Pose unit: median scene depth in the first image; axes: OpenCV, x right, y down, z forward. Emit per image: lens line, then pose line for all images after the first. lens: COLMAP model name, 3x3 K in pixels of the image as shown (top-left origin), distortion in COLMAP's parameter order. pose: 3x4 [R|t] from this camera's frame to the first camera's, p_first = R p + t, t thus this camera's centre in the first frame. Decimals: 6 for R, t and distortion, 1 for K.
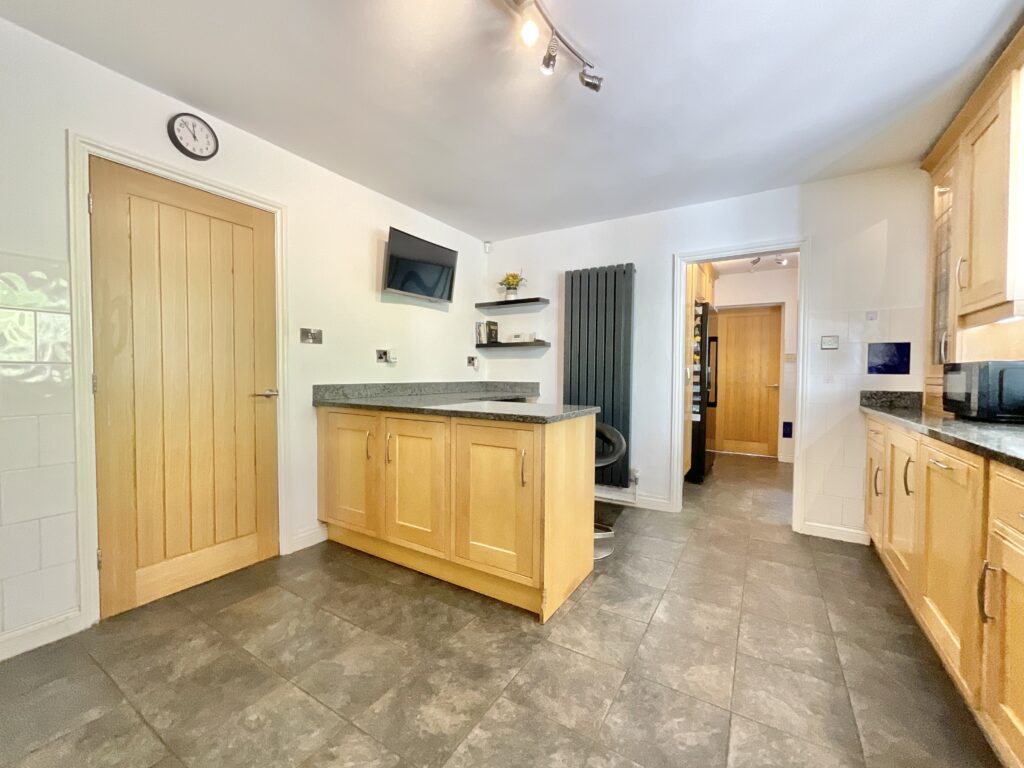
lens RADIAL K [[417.8, 0, 518.6], [0, 417.8, 387.5], [0, 0, 1]] dist [0.000584, 0.000640]
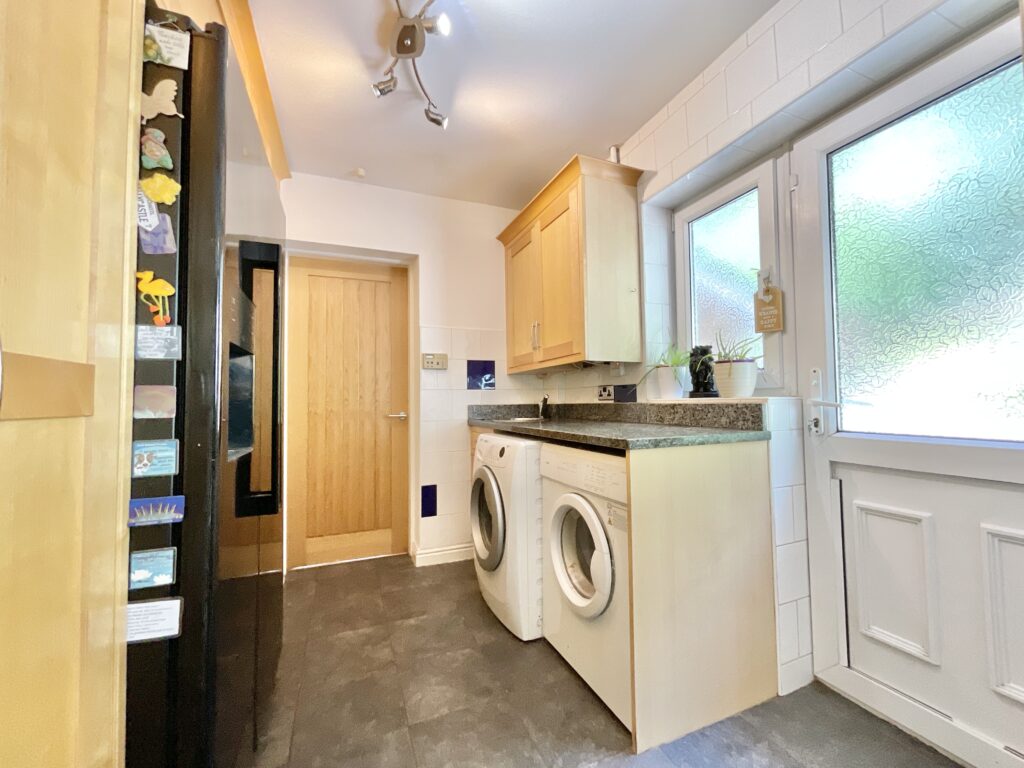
lens RADIAL K [[417.8, 0, 512.5], [0, 417.8, 385.3], [0, 0, 1]] dist [0.000584, 0.000640]
pose [[0.604861, 0.015361, 0.796183, 0.374708], [0.044711, 0.997582, -0.053214, -0.011872], [-0.795075, 0.067785, 0.602711, 0.765626]]
